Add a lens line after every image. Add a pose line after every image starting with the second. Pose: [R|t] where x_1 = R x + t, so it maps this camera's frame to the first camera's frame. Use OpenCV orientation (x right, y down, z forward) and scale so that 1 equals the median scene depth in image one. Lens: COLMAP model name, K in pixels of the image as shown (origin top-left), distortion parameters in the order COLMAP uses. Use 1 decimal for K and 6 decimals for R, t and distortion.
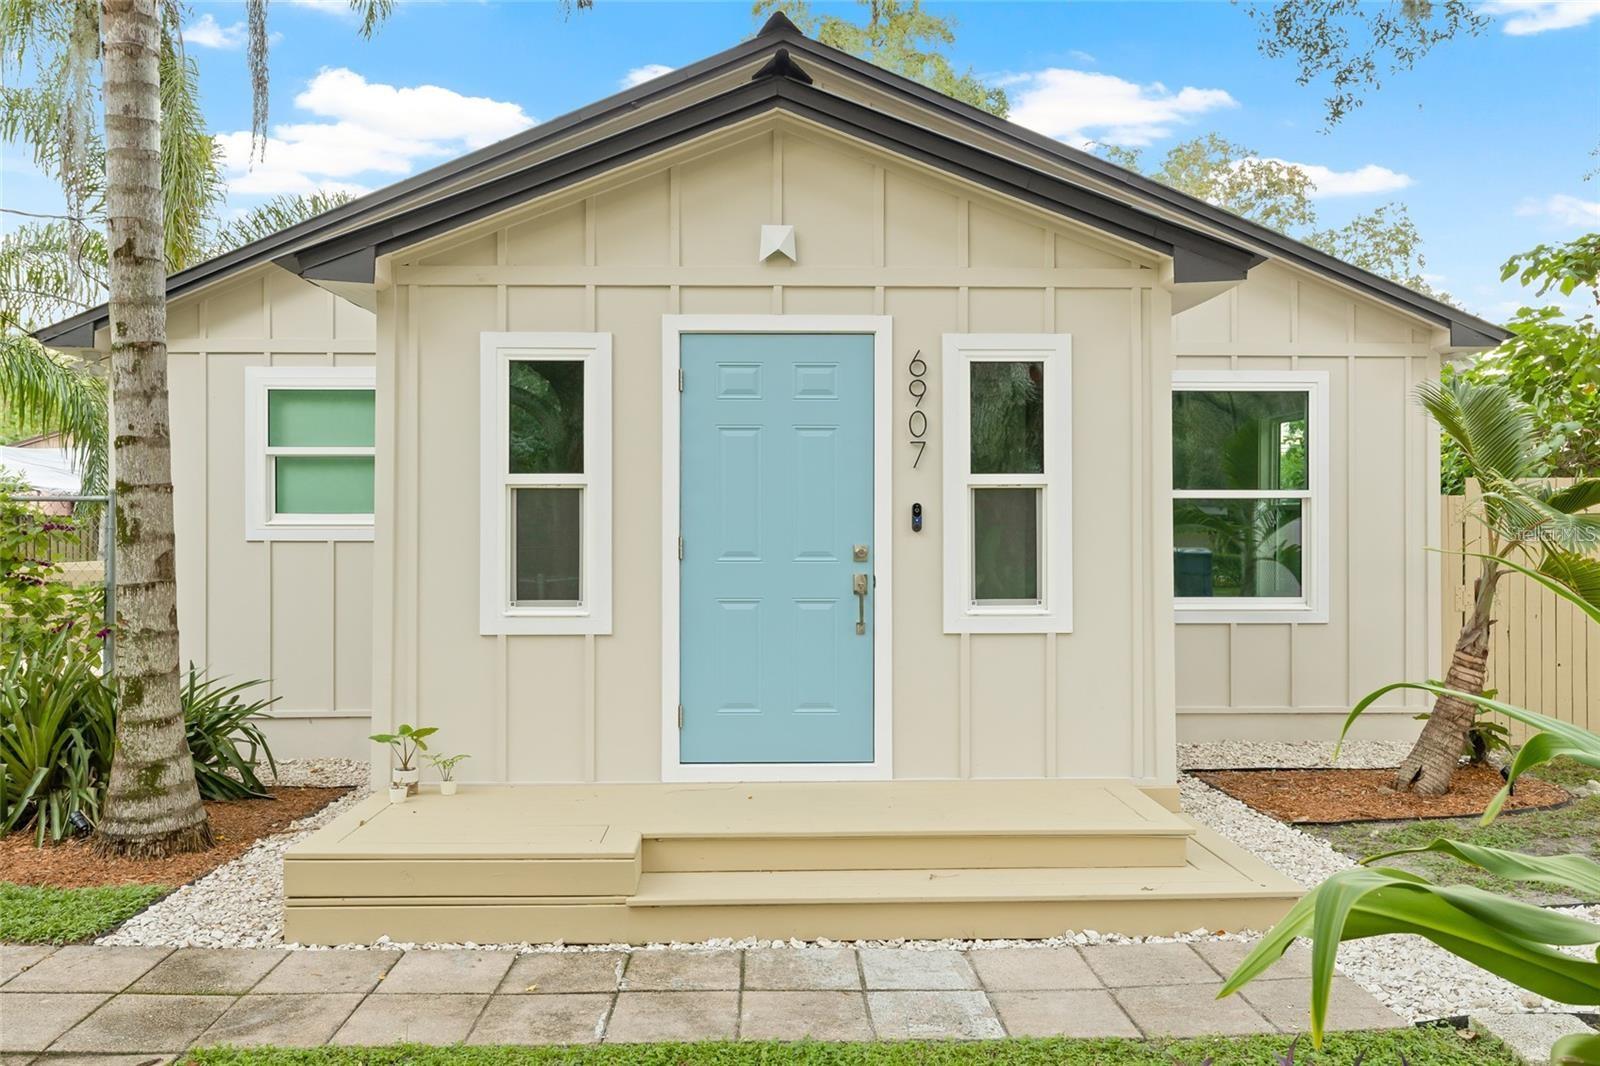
lens RADIAL K [[1210.4, 0, 803.1], [0, 1210.4, 523.3], [0, 0, 1]] dist [0.003583, -0.002062]
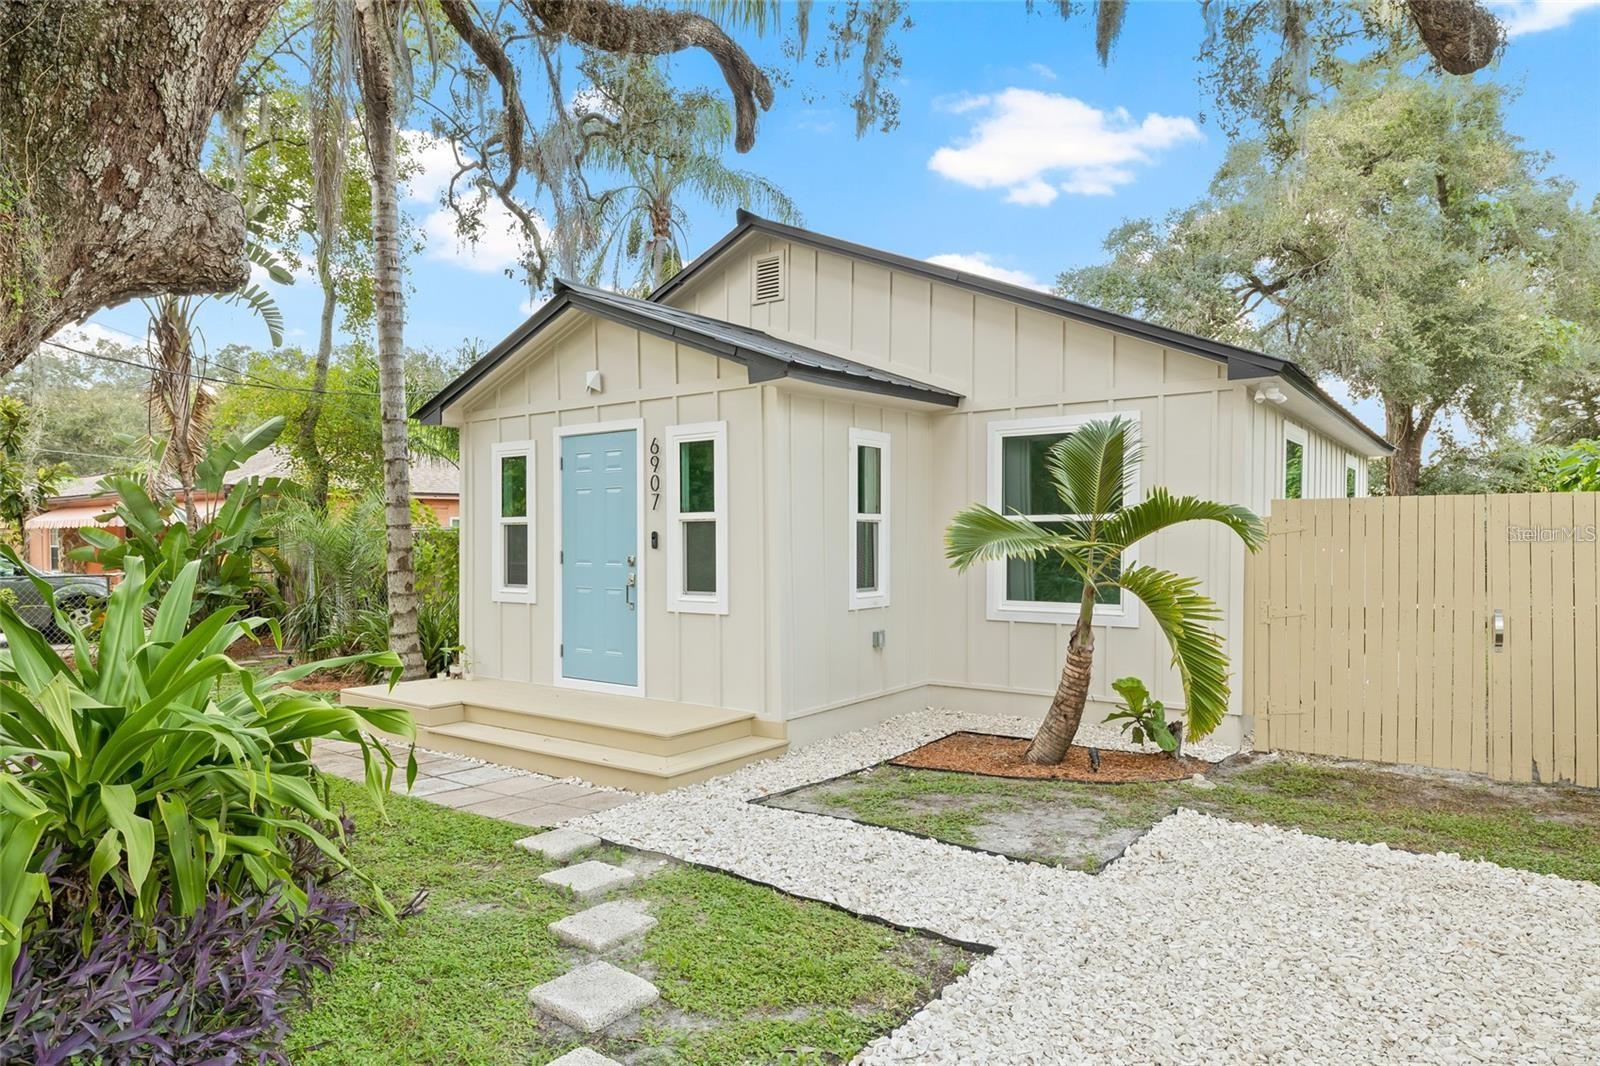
lens RADIAL K [[973.4, 0, 752.7], [0, 973.4, 565.0], [0, 0, 1]] dist [-0.008852, -0.000028]
pose [[0.776091, 0.015492, -0.630430, 1.033227], [0.003717, 0.999568, 0.029140, -0.009149], [0.630610, -0.024958, 0.775699, 0.059179]]
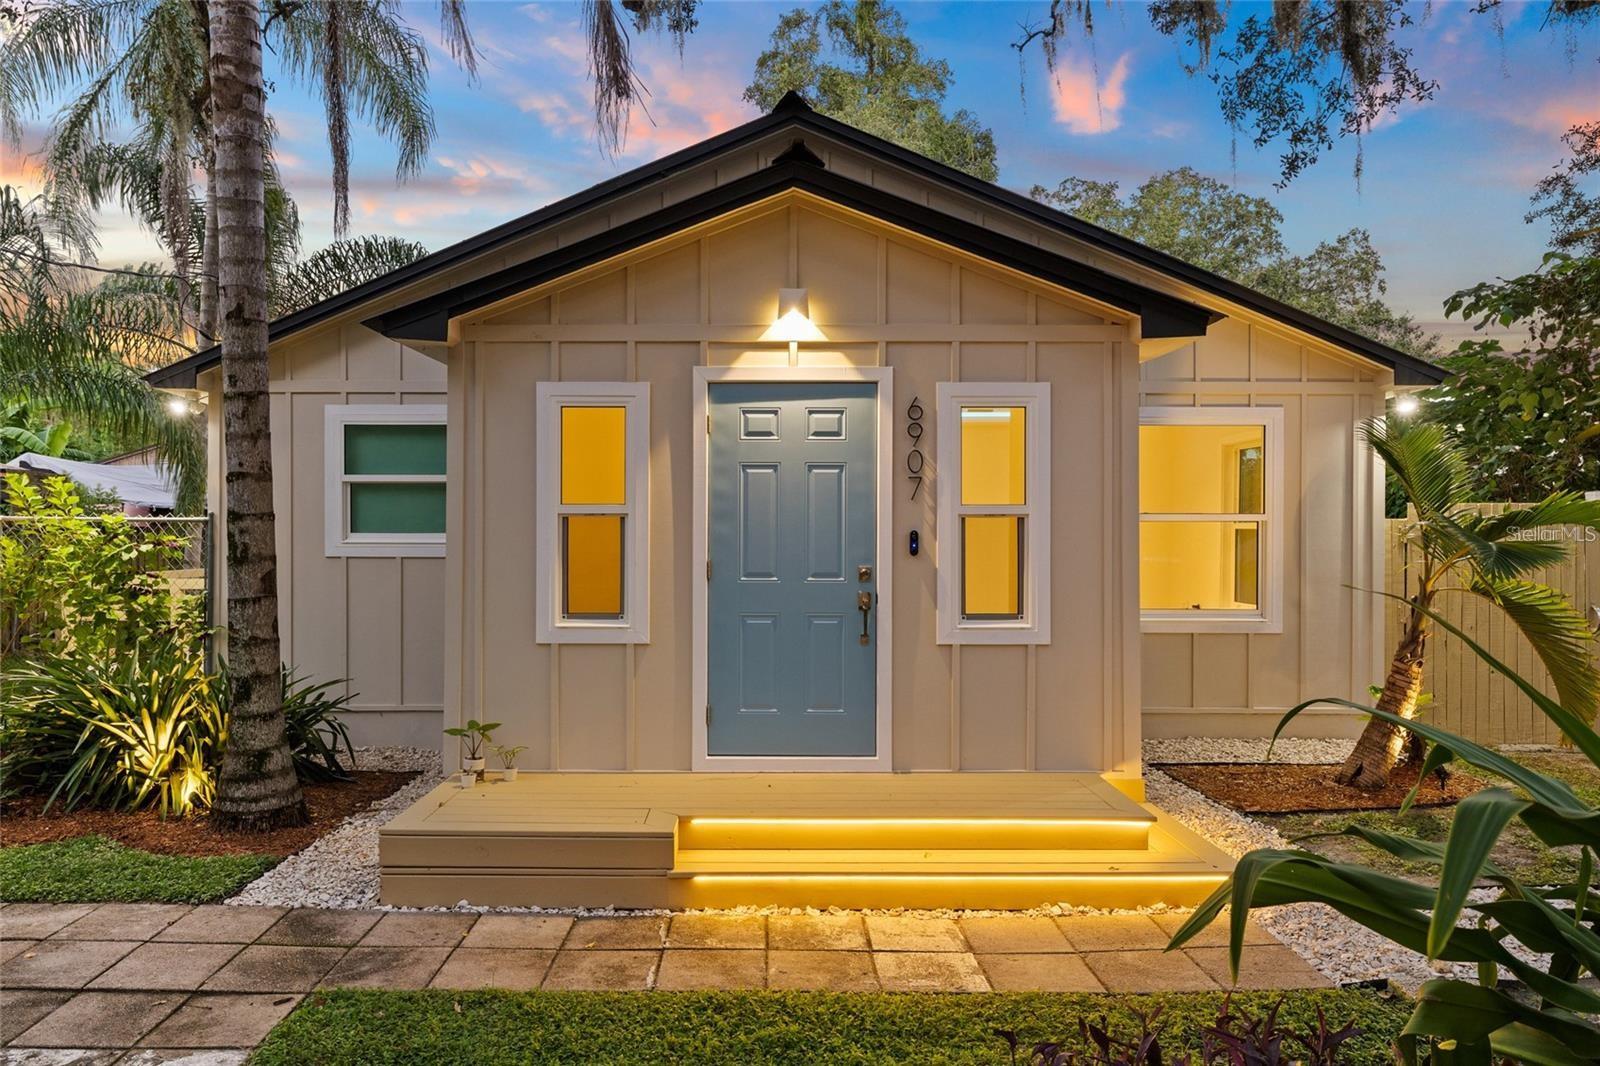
lens RADIAL K [[1116.6, 0, 767.3], [0, 1116.6, 535.3], [0, 0, 1]] dist [0.001754, -0.006074]
pose [[0.999516, 0.002657, -0.030986, -0.012303], [-0.002481, 0.999980, 0.005736, -0.018081], [0.031001, -0.005656, 0.999503, -0.062582]]
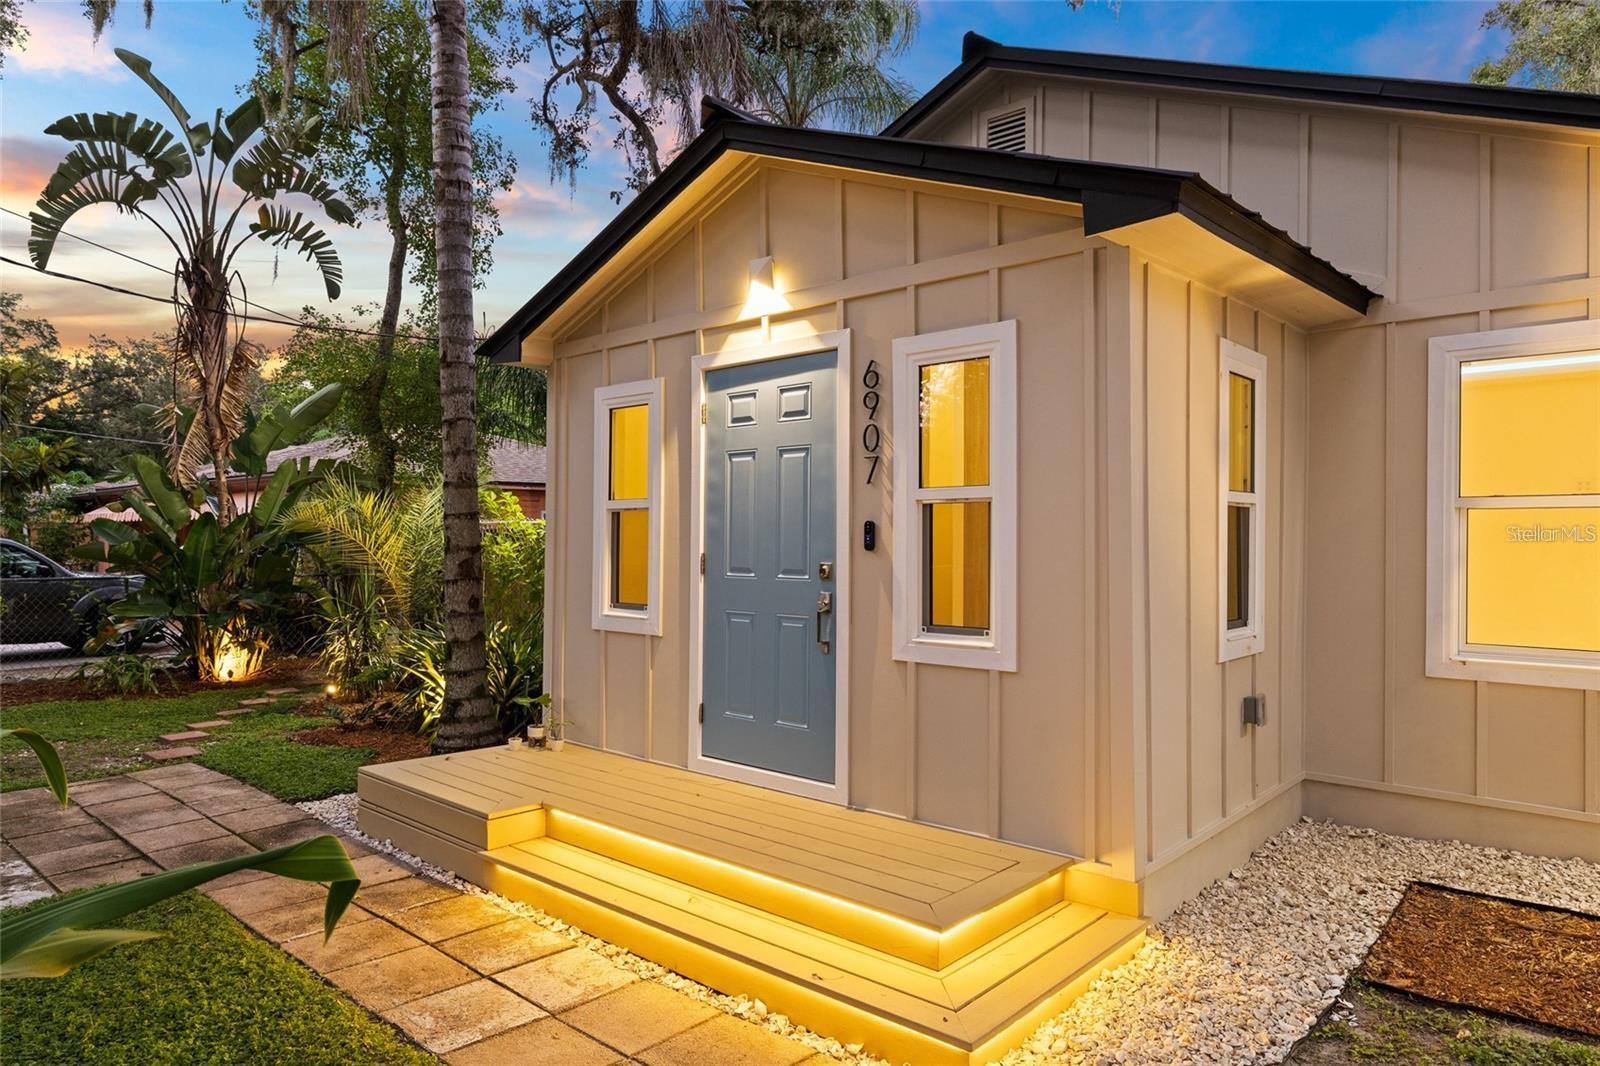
lens RADIAL K [[1013.5, 0, 751.9], [0, 1013.5, 536.6], [0, 0, 1]] dist [-0.003238, -0.000201]
pose [[0.709599, 0.000991, -0.704605, 0.593472], [-0.002647, 0.999996, -0.001259, -0.003132], [0.704601, 0.002758, 0.709598, 0.367918]]
